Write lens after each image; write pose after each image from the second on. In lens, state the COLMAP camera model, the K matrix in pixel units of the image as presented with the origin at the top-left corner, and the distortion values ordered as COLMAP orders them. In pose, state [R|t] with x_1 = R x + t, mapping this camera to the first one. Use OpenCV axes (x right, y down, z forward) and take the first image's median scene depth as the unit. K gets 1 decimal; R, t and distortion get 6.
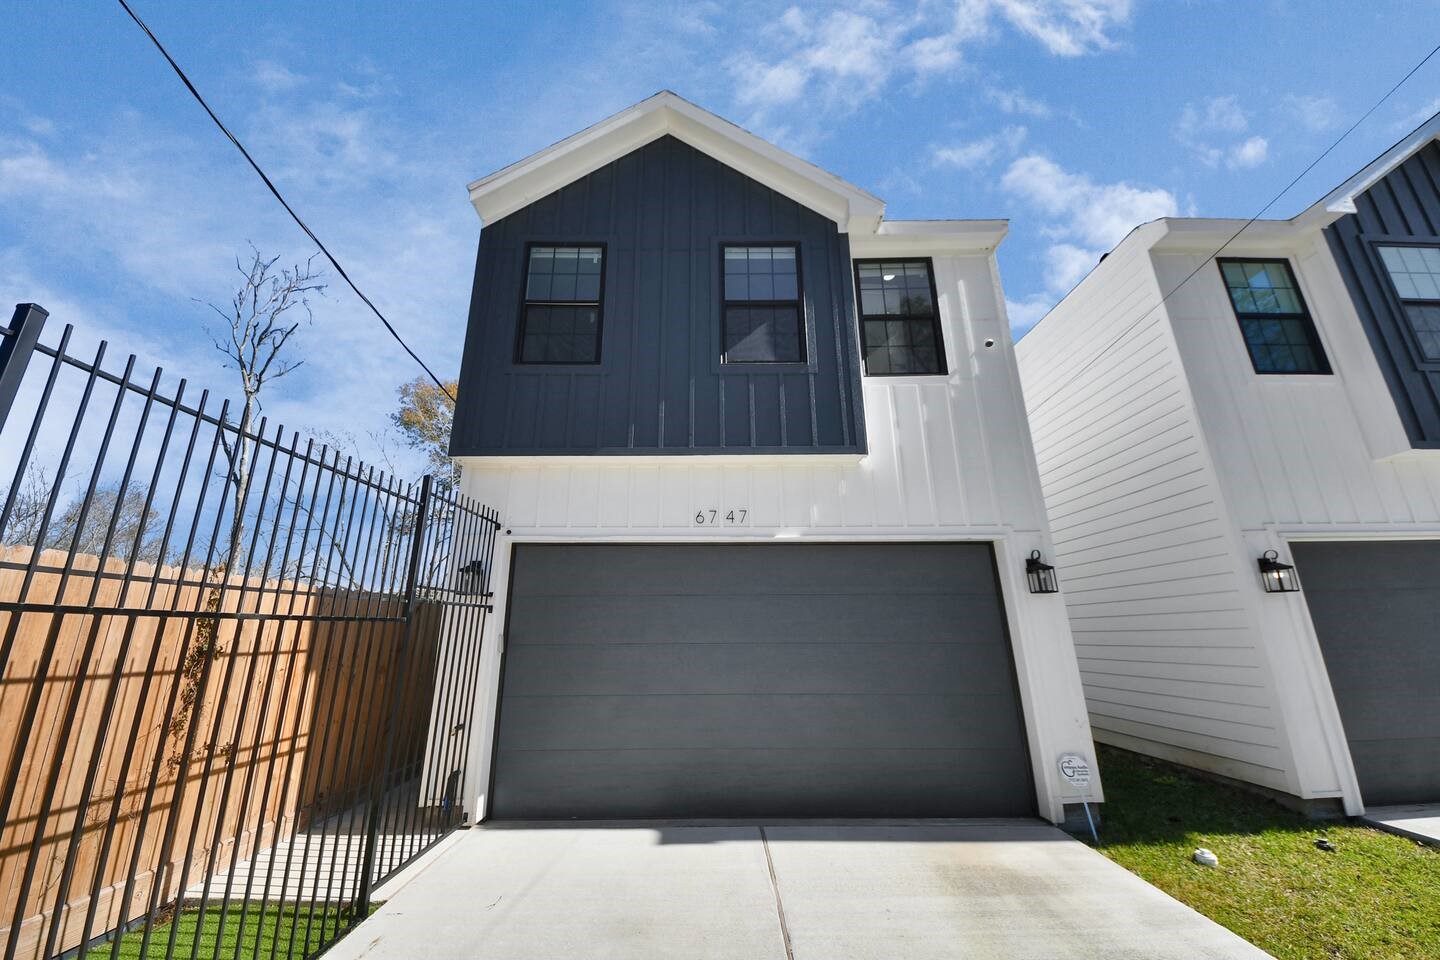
lens RADIAL K [[523.1, 0, 723.9], [0, 523.1, 470.6], [0, 0, 1]] dist [0.006436, -0.000223]
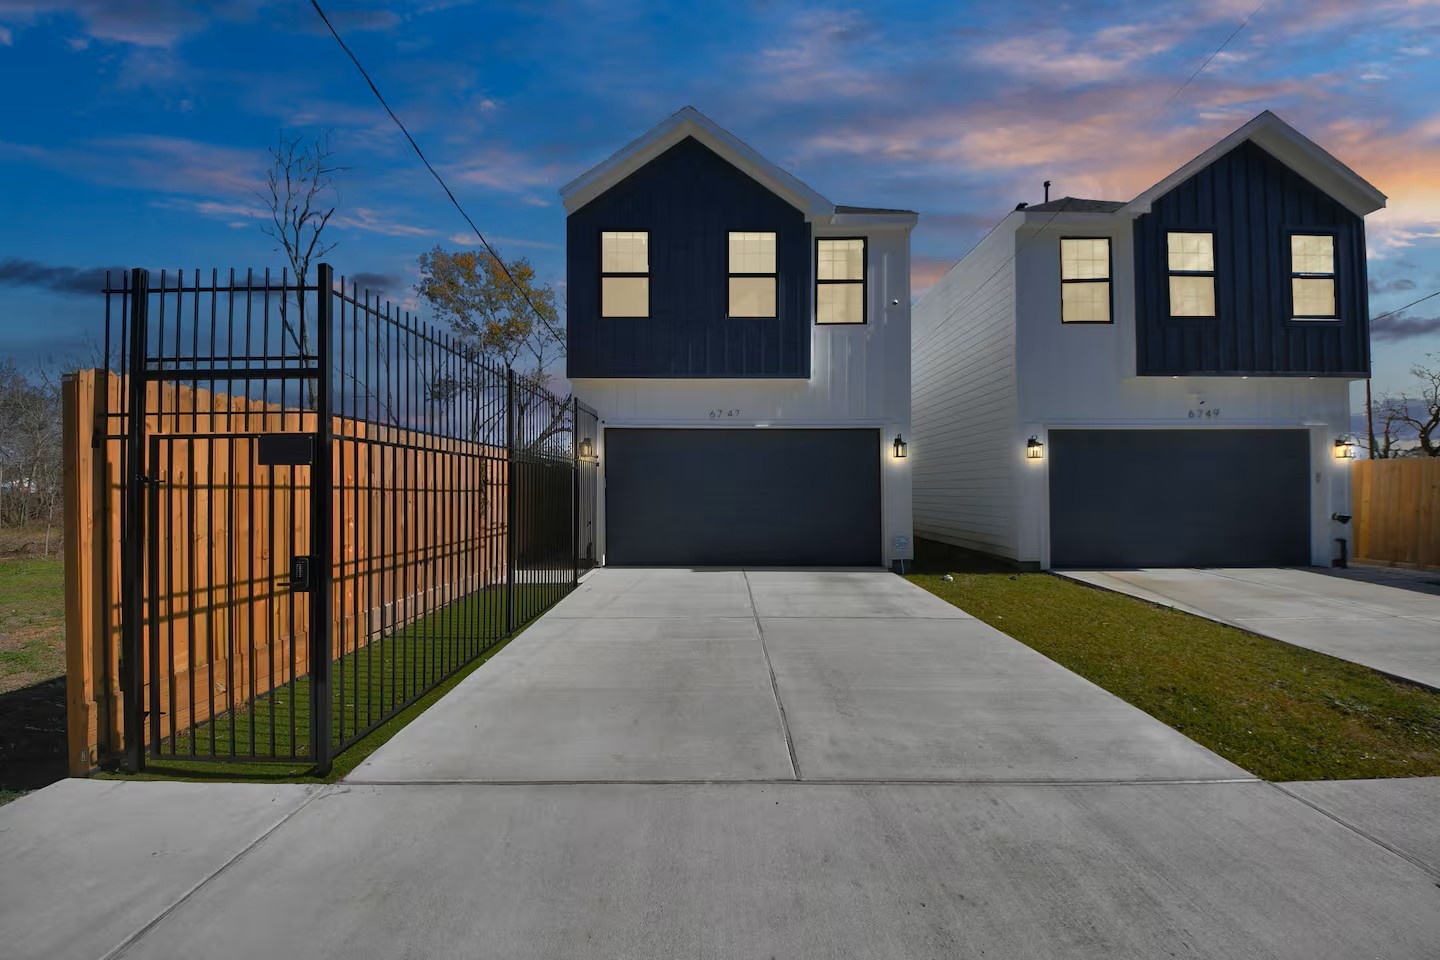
lens RADIAL K [[523.1, 0, 723.9], [0, 523.1, 470.6], [0, 0, 1]] dist [0.006436, -0.000223]
pose [[0.999875, 0.009790, 0.012453, -0.027599], [-0.012772, 0.963281, 0.268190, -0.199753], [-0.009370, -0.268316, 0.963285, -0.732784]]
